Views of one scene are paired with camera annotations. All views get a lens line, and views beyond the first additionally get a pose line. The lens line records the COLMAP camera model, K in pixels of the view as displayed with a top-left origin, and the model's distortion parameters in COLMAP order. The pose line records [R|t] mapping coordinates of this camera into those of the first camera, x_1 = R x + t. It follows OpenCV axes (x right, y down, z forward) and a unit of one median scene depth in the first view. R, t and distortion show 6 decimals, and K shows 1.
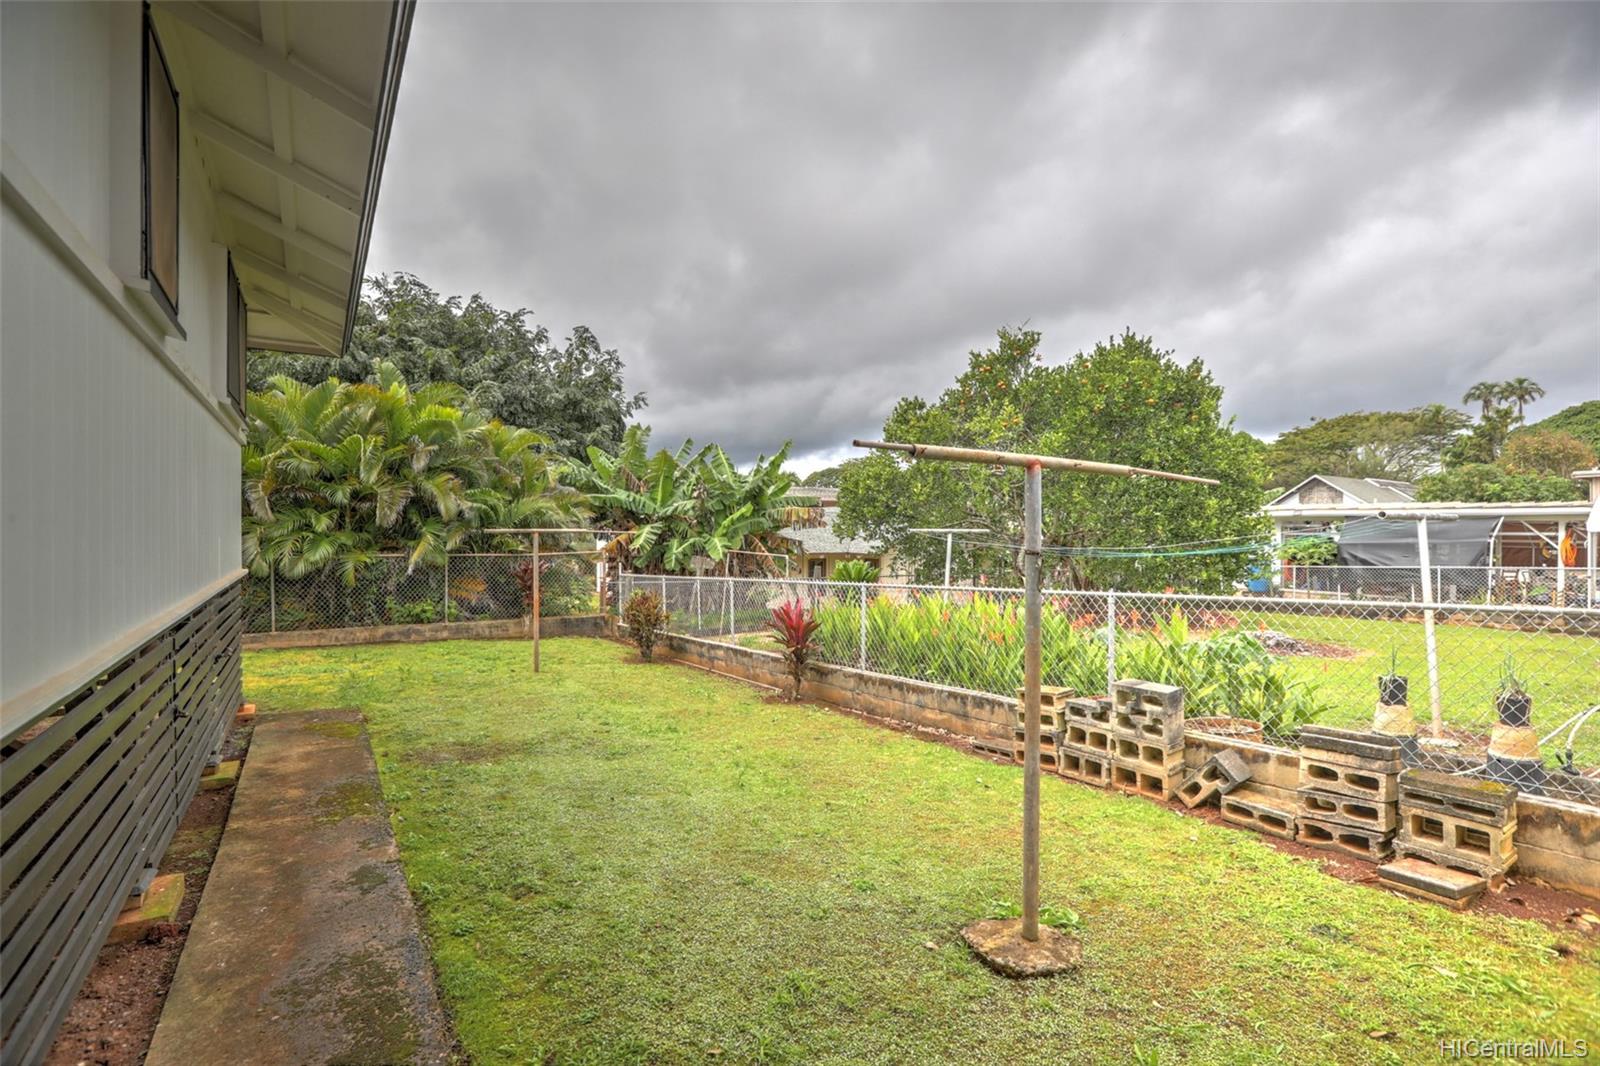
lens RADIAL K [[746.3, 0, 800.3], [0, 746.3, 523.8], [0, 0, 1]] dist [-0.027666, 0.000206]
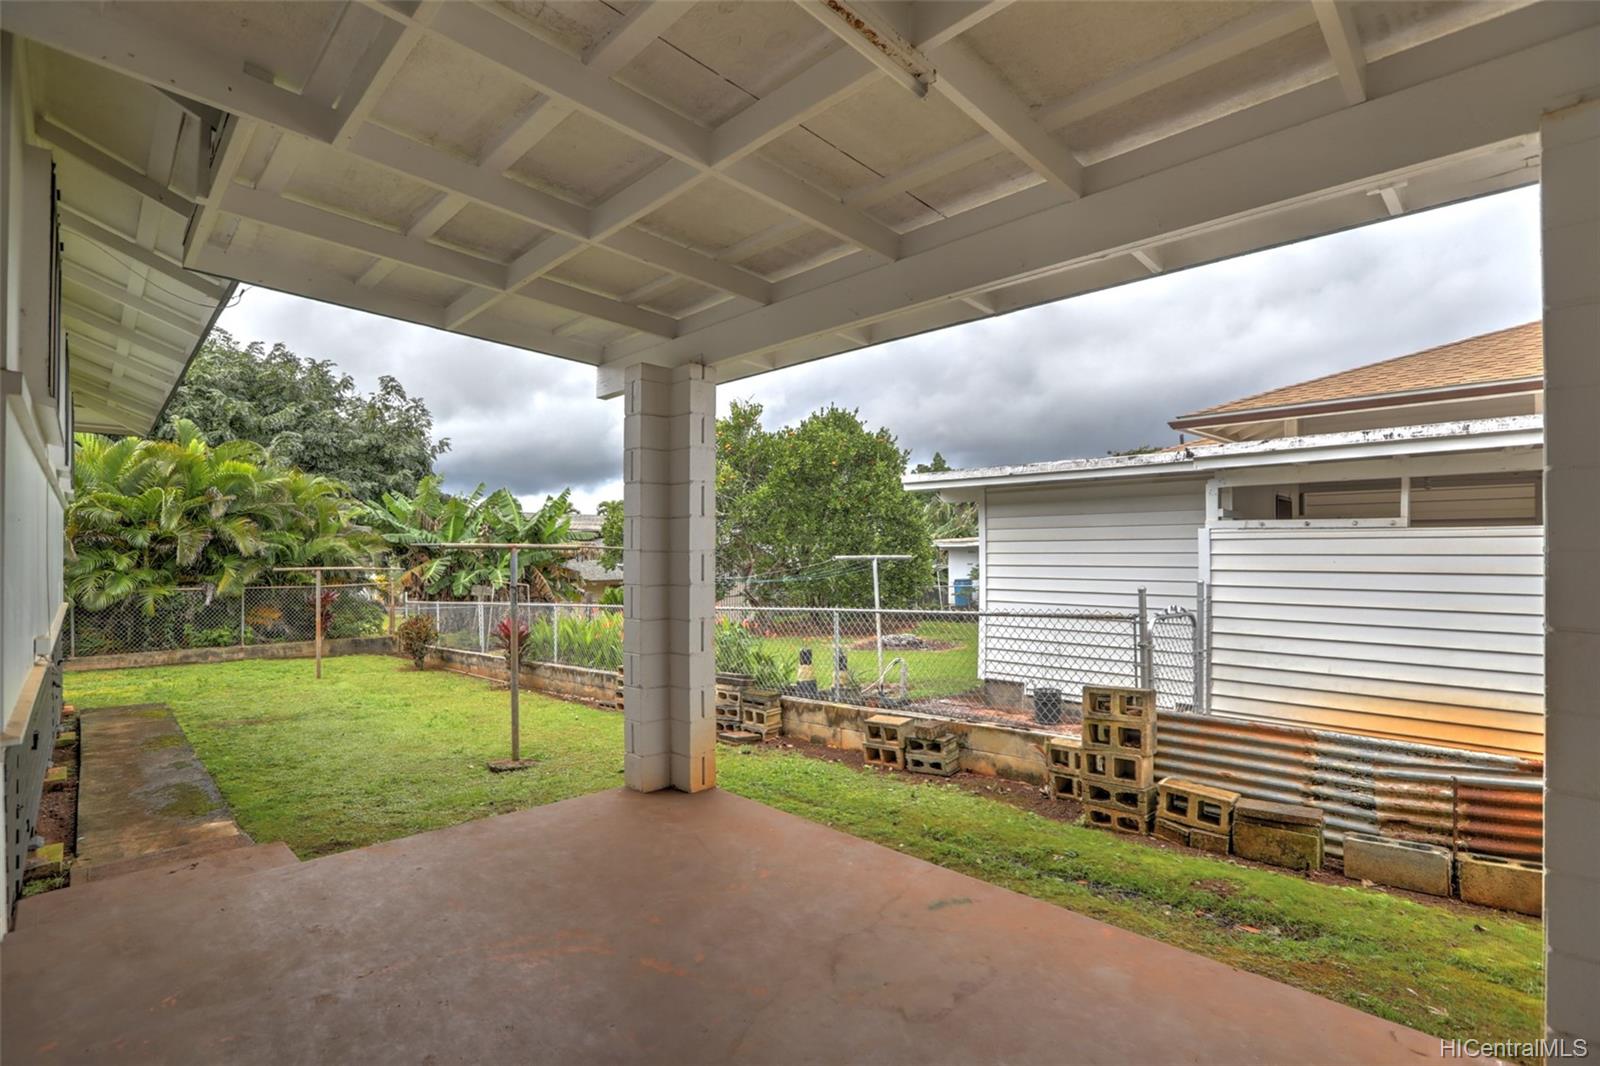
lens RADIAL K [[752.5, 0, 800.0], [0, 752.5, 533.0], [0, 0, 1]] dist [-0.003848, -0.000256]
pose [[0.983318, -0.001107, 0.181893, 0.178628], [0.004282, 0.999845, -0.017061, -0.021248], [-0.181846, 0.017555, 0.983170, -0.340552]]
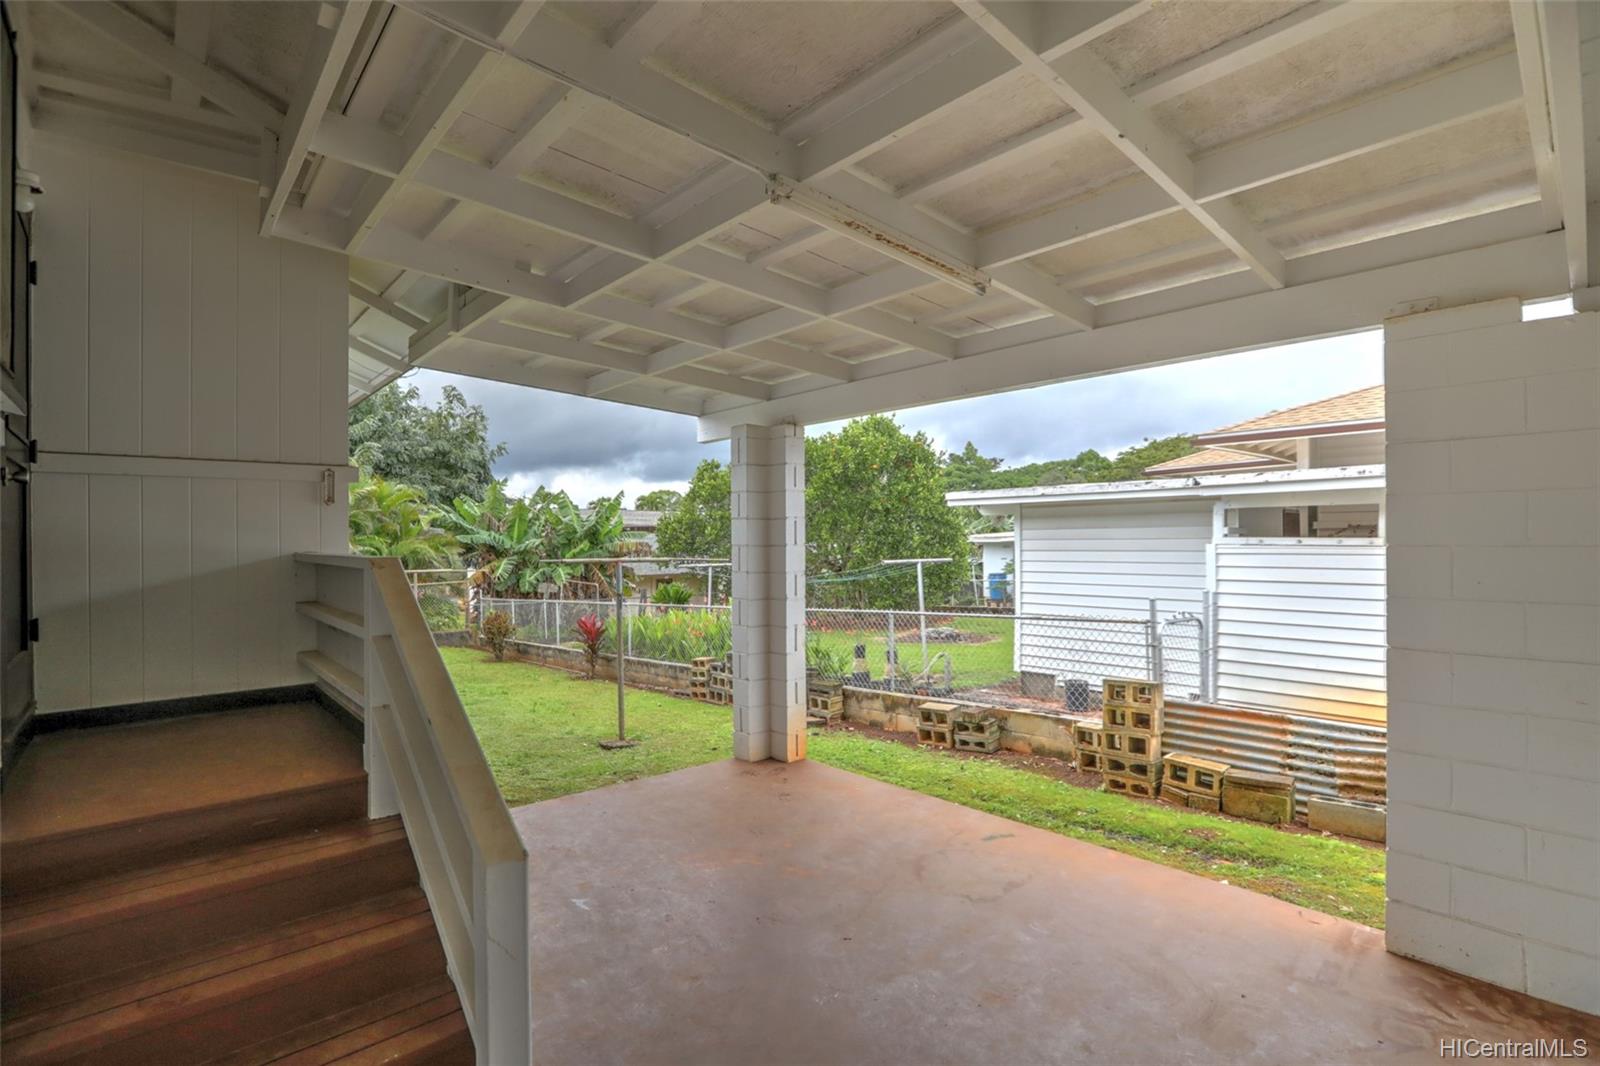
lens RADIAL K [[757.1, 0, 795.3], [0, 757.1, 532.1], [0, 0, 1]] dist [0.001812, 0.000373]
pose [[0.990550, -0.010694, 0.136737, 0.135691], [0.011305, 0.999929, -0.003698, -0.041294], [-0.136688, 0.005209, 0.990600, -0.431852]]
